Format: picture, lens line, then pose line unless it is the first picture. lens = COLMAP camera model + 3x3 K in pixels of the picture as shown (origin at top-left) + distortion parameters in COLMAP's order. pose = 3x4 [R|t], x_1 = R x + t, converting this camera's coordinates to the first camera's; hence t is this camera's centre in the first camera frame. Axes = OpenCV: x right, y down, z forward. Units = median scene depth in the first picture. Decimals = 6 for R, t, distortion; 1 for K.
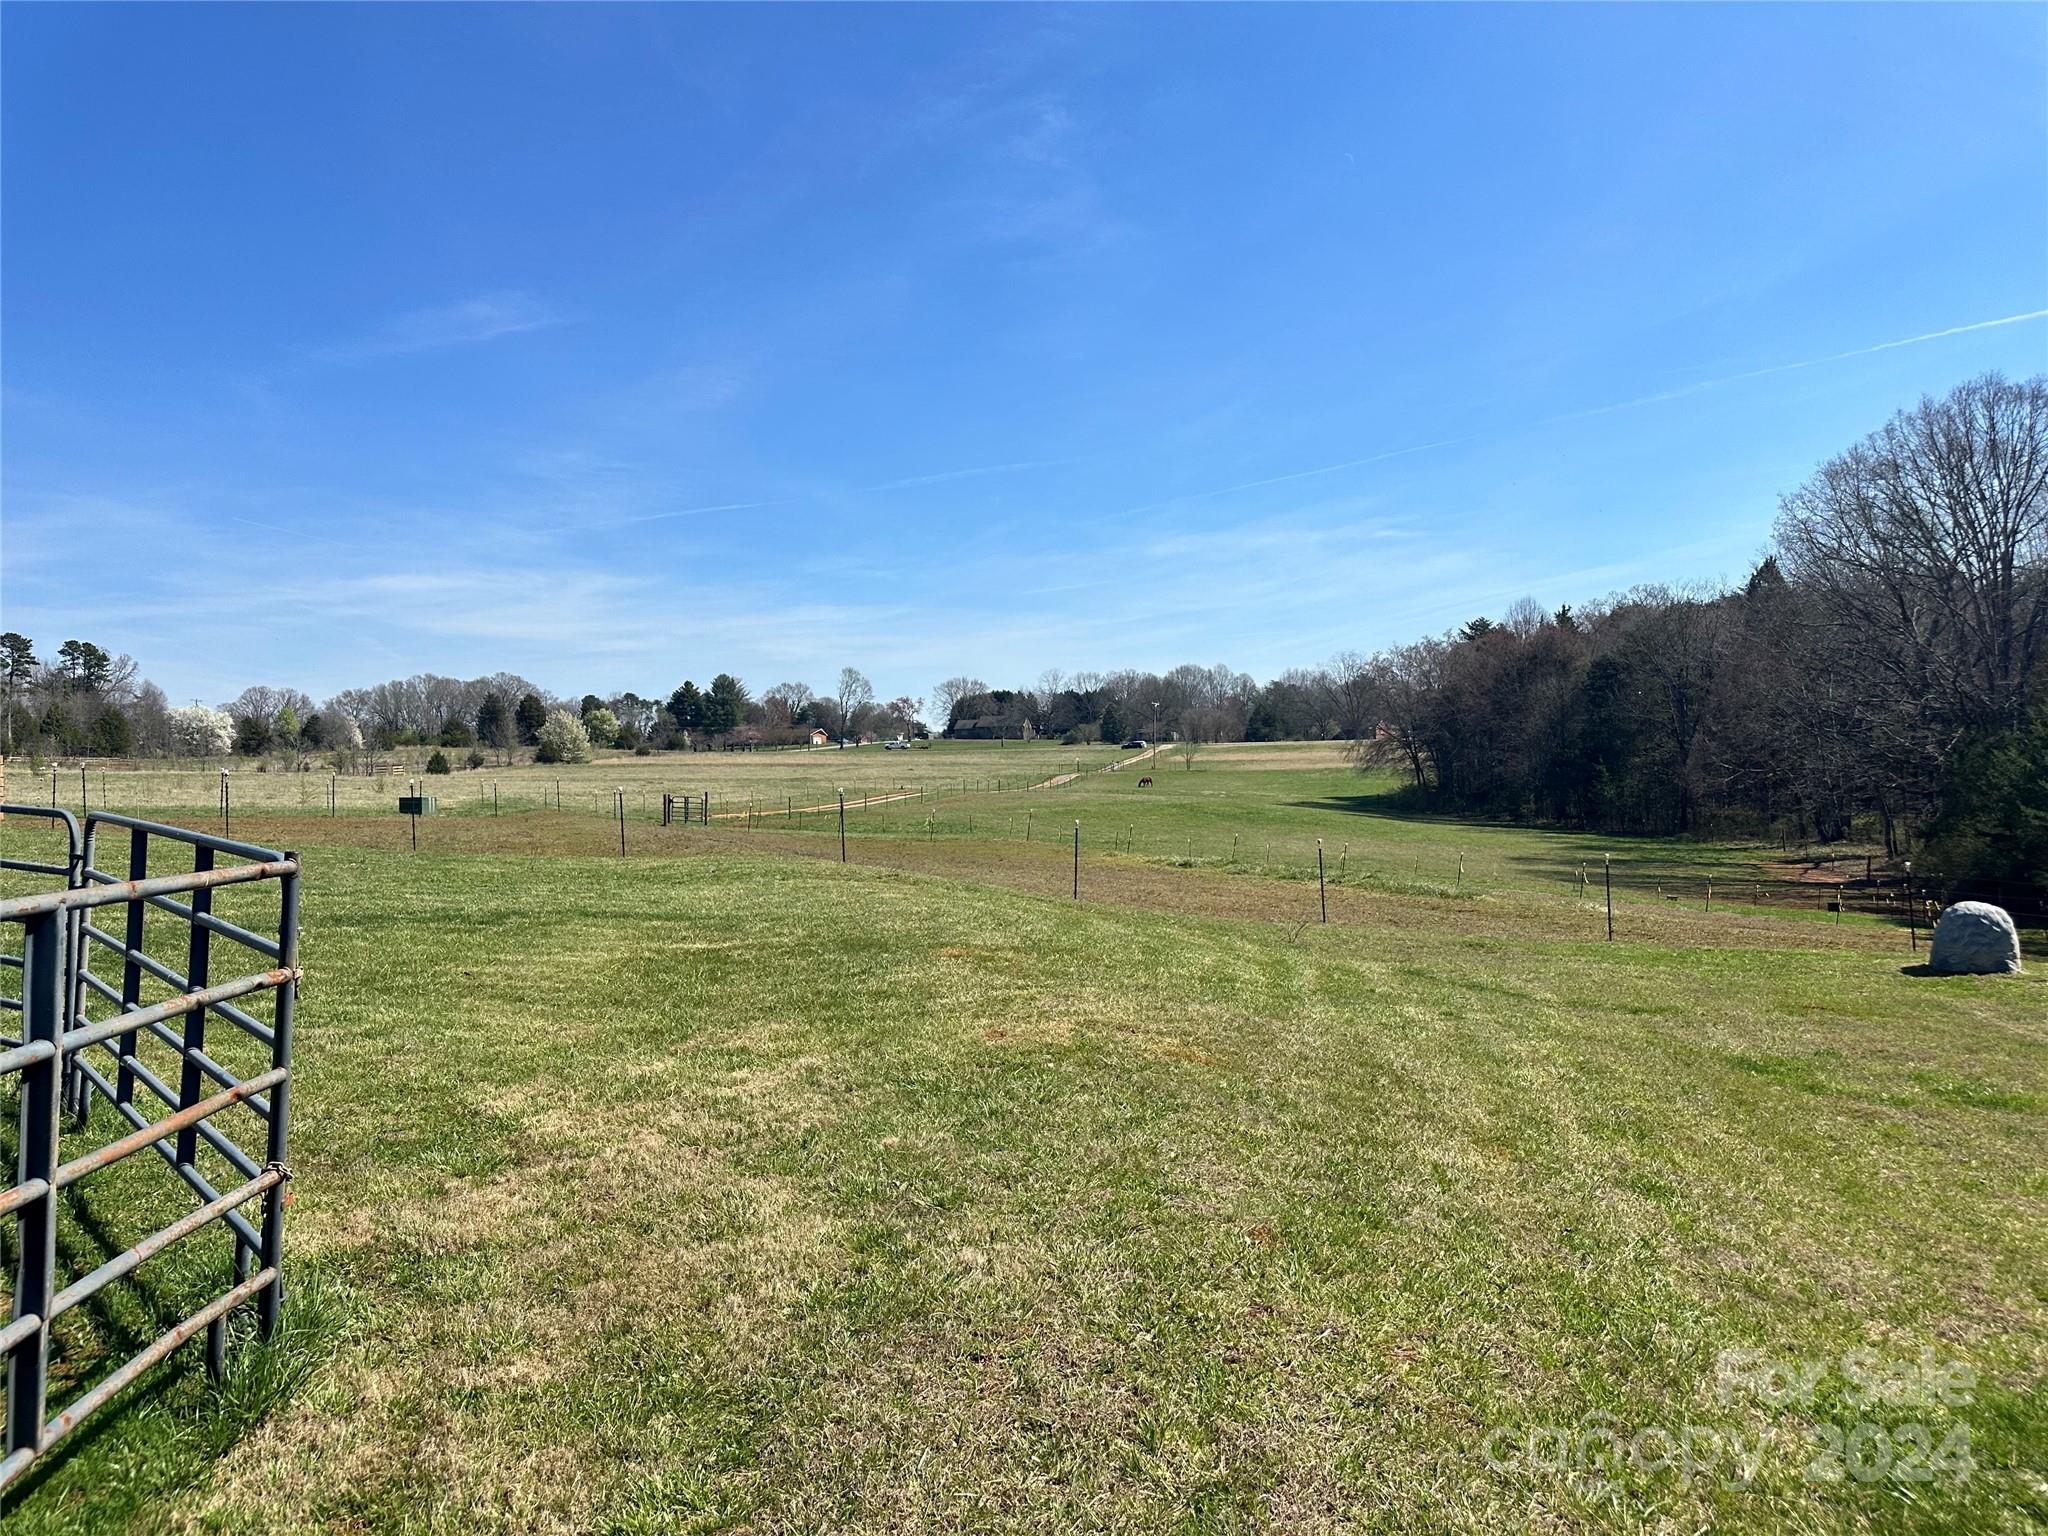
lens RADIAL K [[1502.3, 0, 994.1], [0, 1502.3, 772.1], [0, 0, 1]] dist [0.085823, -0.127306]
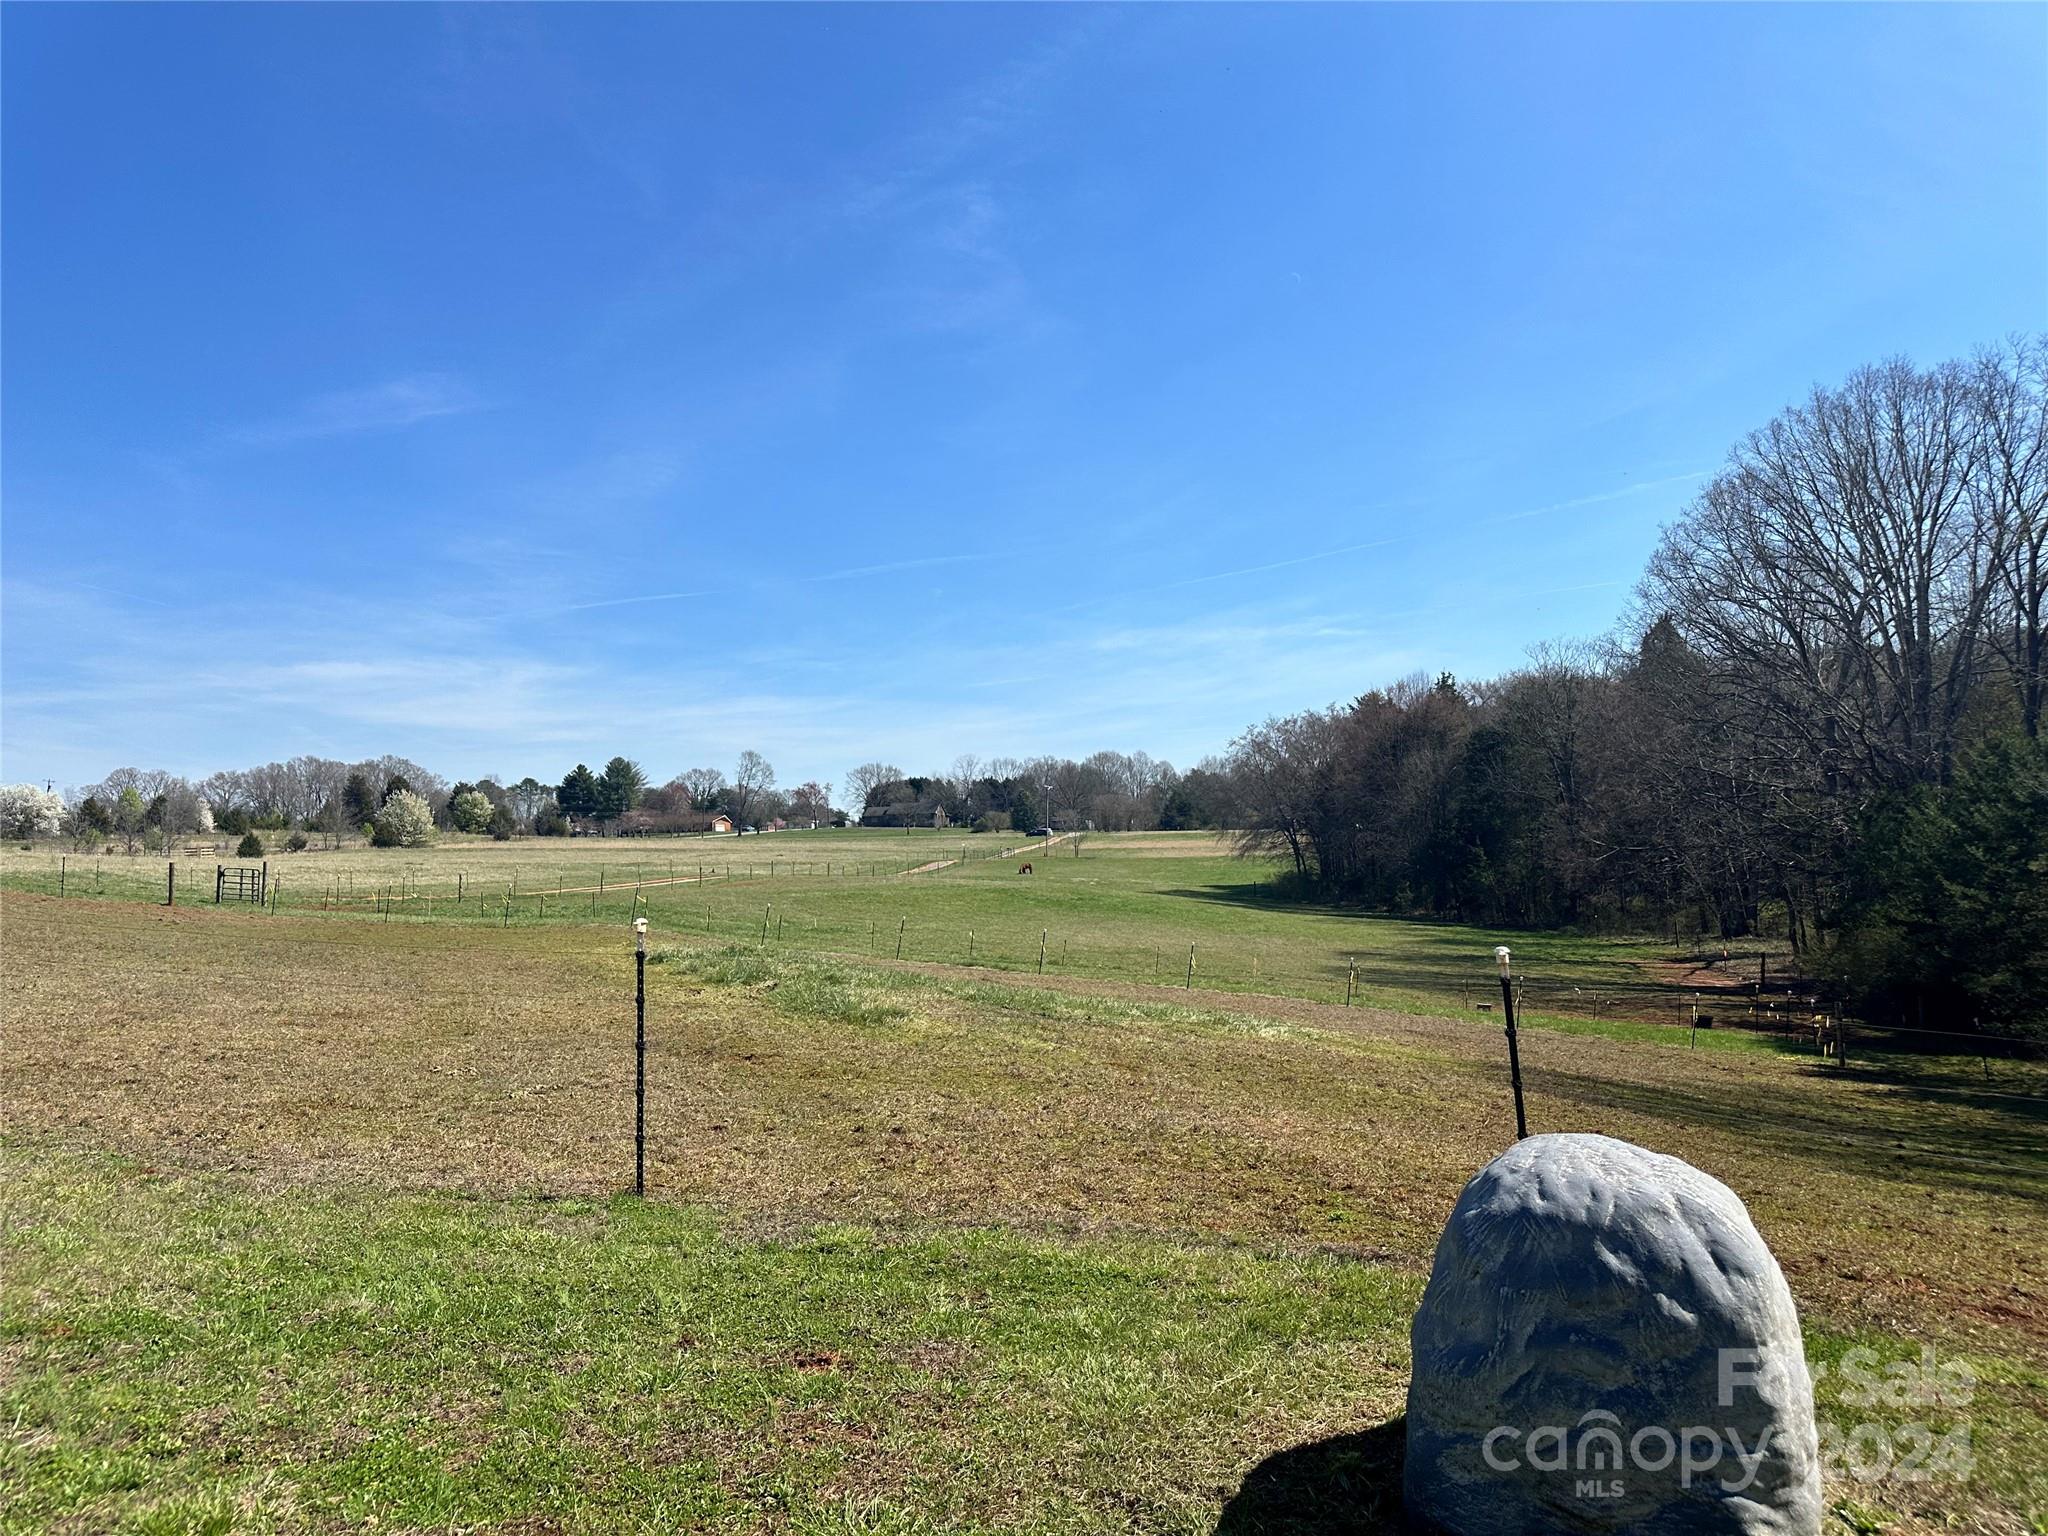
lens RADIAL K [[1438.3, 0, 1024.0], [0, 1438.3, 768.0], [0, 0, 1]] dist [0.143626, -0.235437]
pose [[0.999653, 0.007506, 0.025267, 0.060388], [-0.005722, 0.997534, -0.069953, 0.005199], [-0.025730, 0.069784, 0.997230, 0.085967]]
